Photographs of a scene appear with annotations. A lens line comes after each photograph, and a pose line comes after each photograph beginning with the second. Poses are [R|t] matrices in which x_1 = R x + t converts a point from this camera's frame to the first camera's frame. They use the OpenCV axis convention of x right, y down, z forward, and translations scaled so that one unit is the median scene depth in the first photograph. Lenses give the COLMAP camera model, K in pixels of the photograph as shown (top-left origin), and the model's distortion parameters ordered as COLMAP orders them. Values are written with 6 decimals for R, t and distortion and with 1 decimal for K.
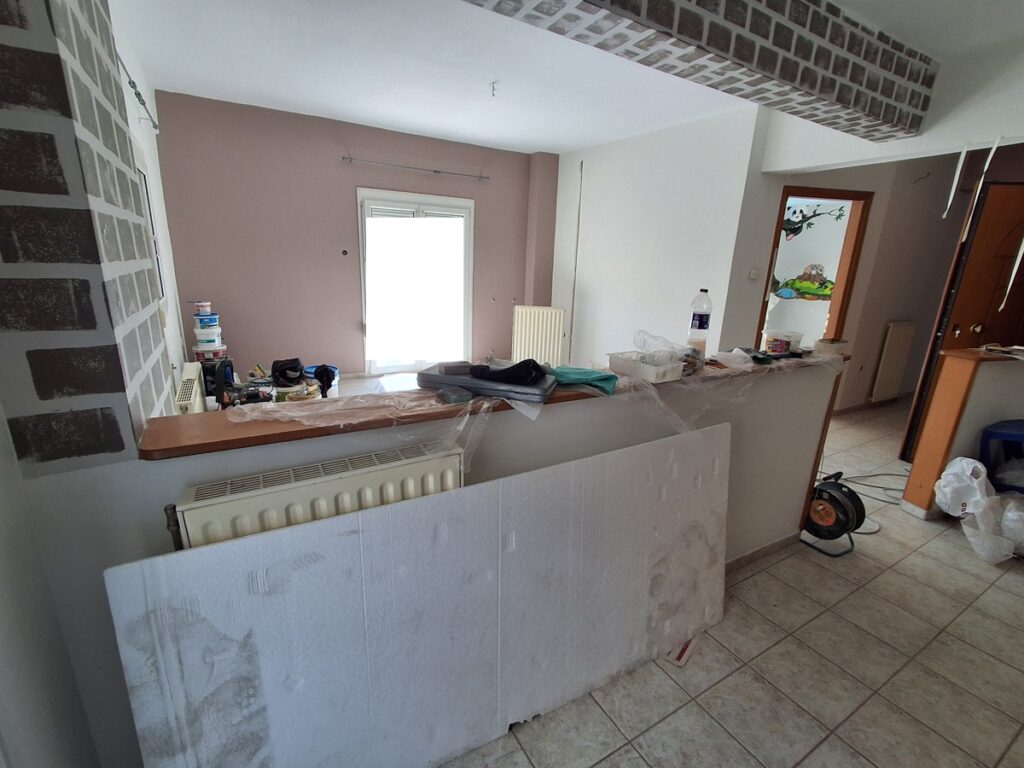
lens RADIAL K [[470.0, 0, 510.6], [0, 470.0, 390.5], [0, 0, 1]] dist [-0.000709, -0.000372]
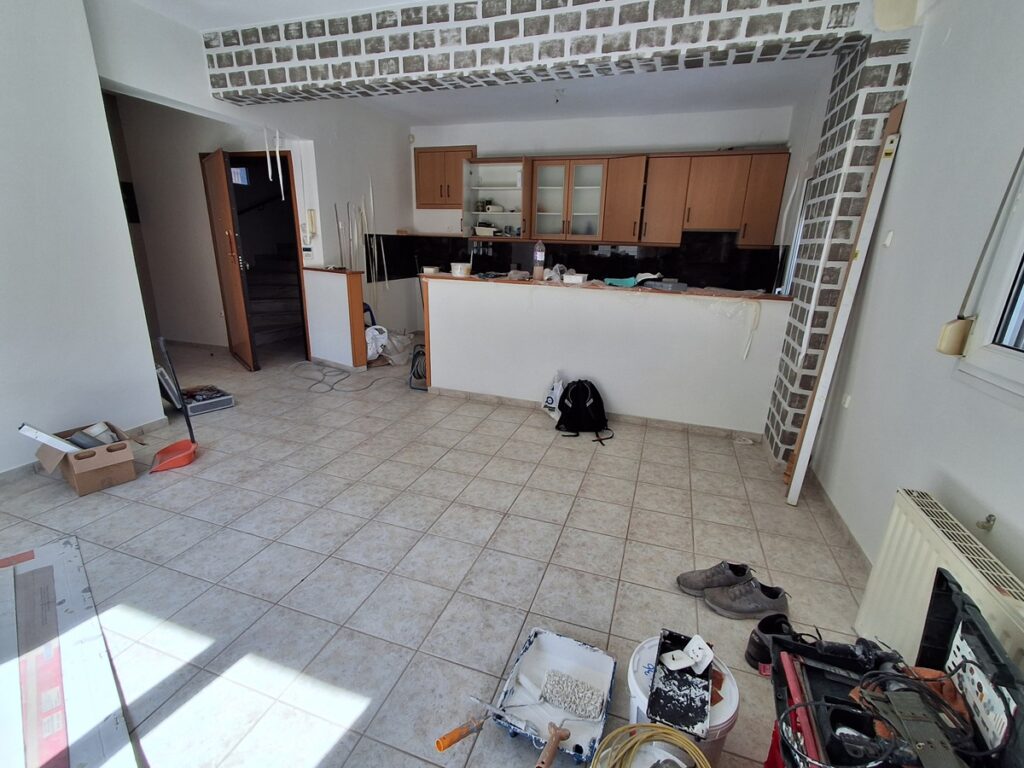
lens RADIAL K [[470.0, 0, 511.0], [0, 470.0, 388.7], [0, 0, 1]] dist [-0.000709, -0.000372]
pose [[-0.637598, -0.281947, 0.716920, -0.916754], [0.159115, 0.862355, 0.480652, -0.531158], [-0.753758, 0.420536, -0.504974, 1.938202]]
